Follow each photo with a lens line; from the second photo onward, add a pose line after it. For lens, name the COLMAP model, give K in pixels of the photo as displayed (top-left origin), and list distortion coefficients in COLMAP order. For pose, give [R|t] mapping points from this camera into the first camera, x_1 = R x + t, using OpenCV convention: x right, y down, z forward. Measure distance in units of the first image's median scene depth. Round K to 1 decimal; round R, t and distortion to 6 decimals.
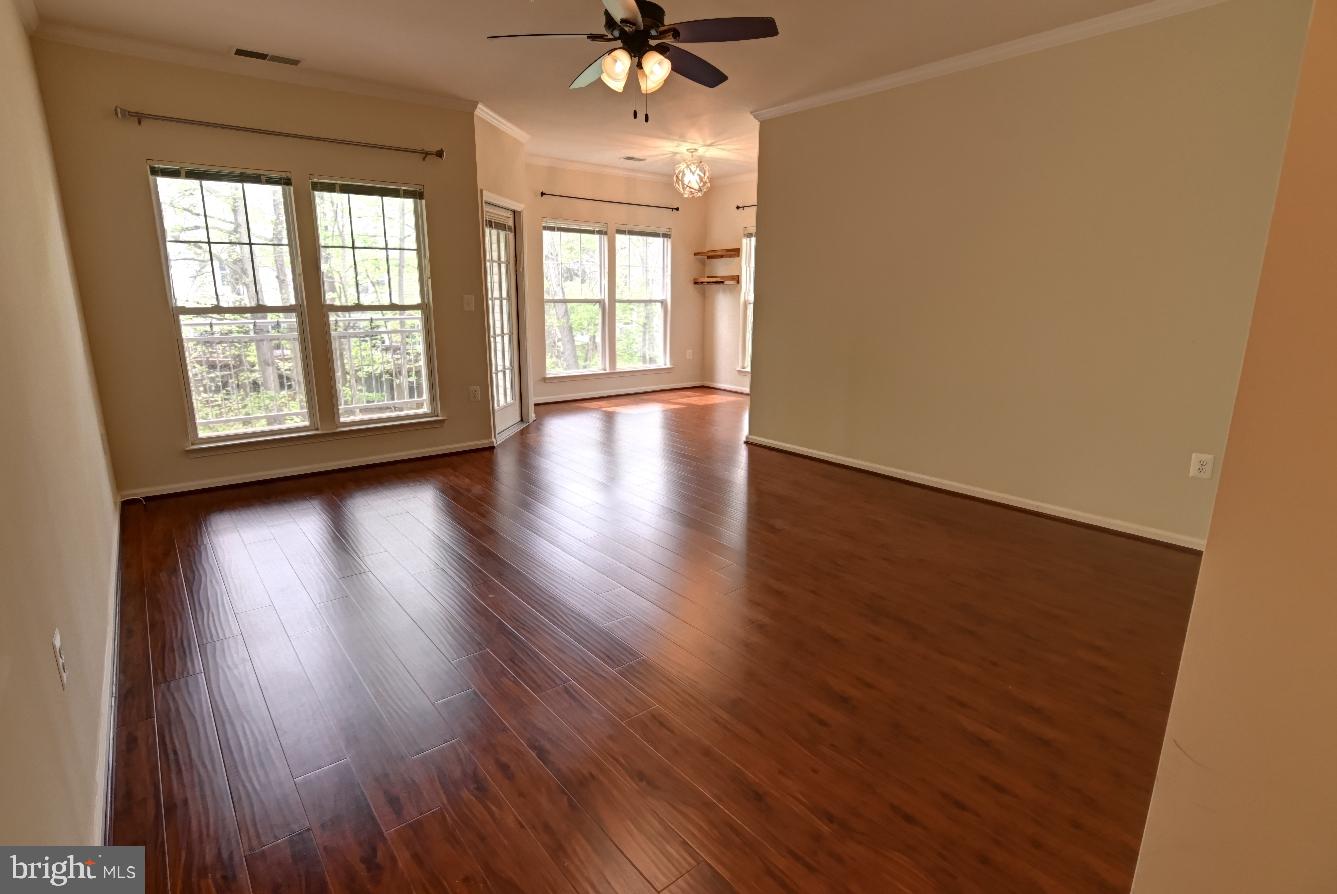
lens RADIAL K [[649.9, 0, 654.2], [0, 649.9, 446.3], [0, 0, 1]] dist [-0.026325, 0.008391]
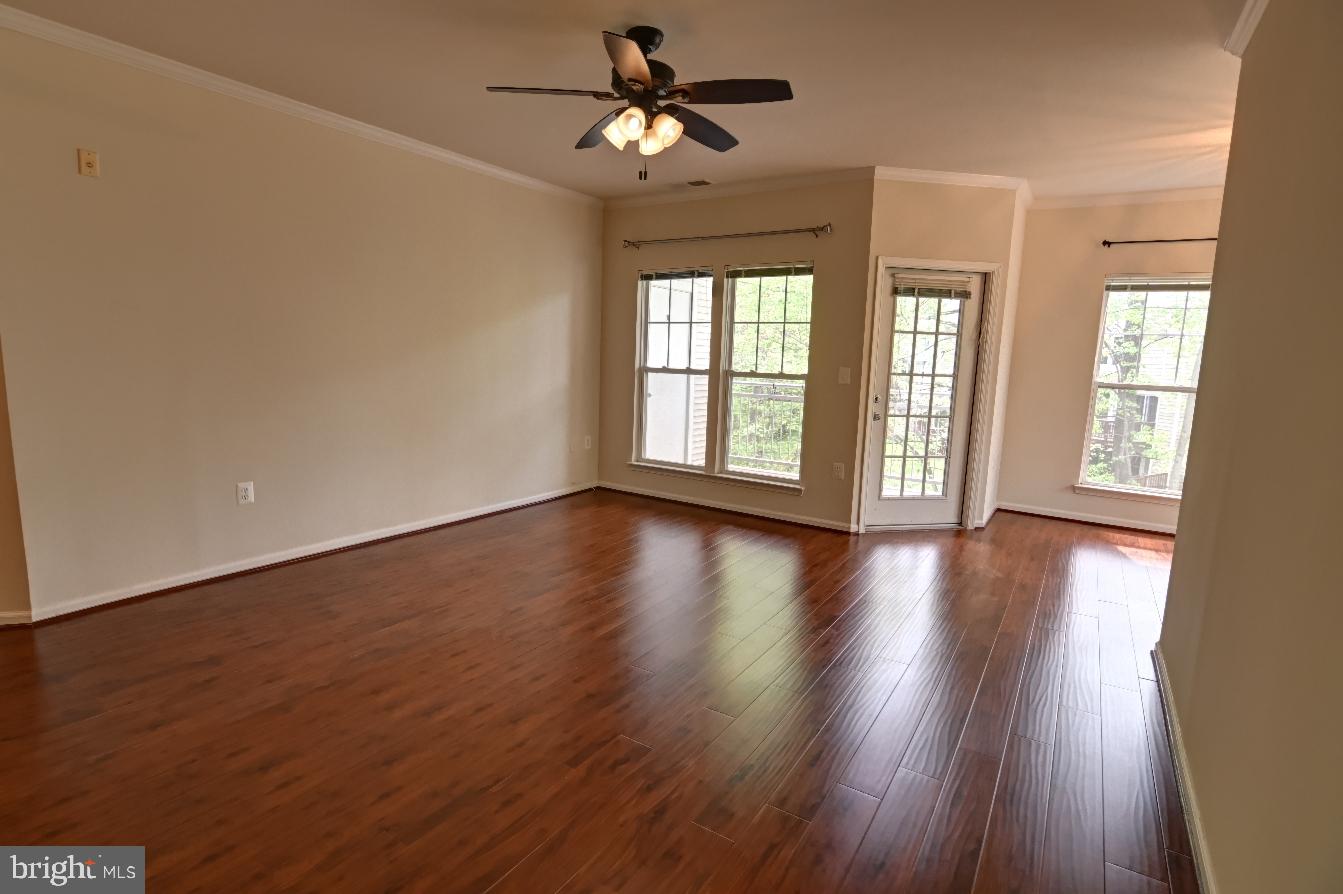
lens RADIAL K [[652.8, 0, 673.6], [0, 652.8, 453.0], [0, 0, 1]] dist [-0.026325, 0.008391]
pose [[0.315772, 0.150761, -0.936781, 0.605084], [-0.249245, 0.965804, 0.071416, -0.130914], [0.915513, 0.210937, 0.342551, 0.518322]]
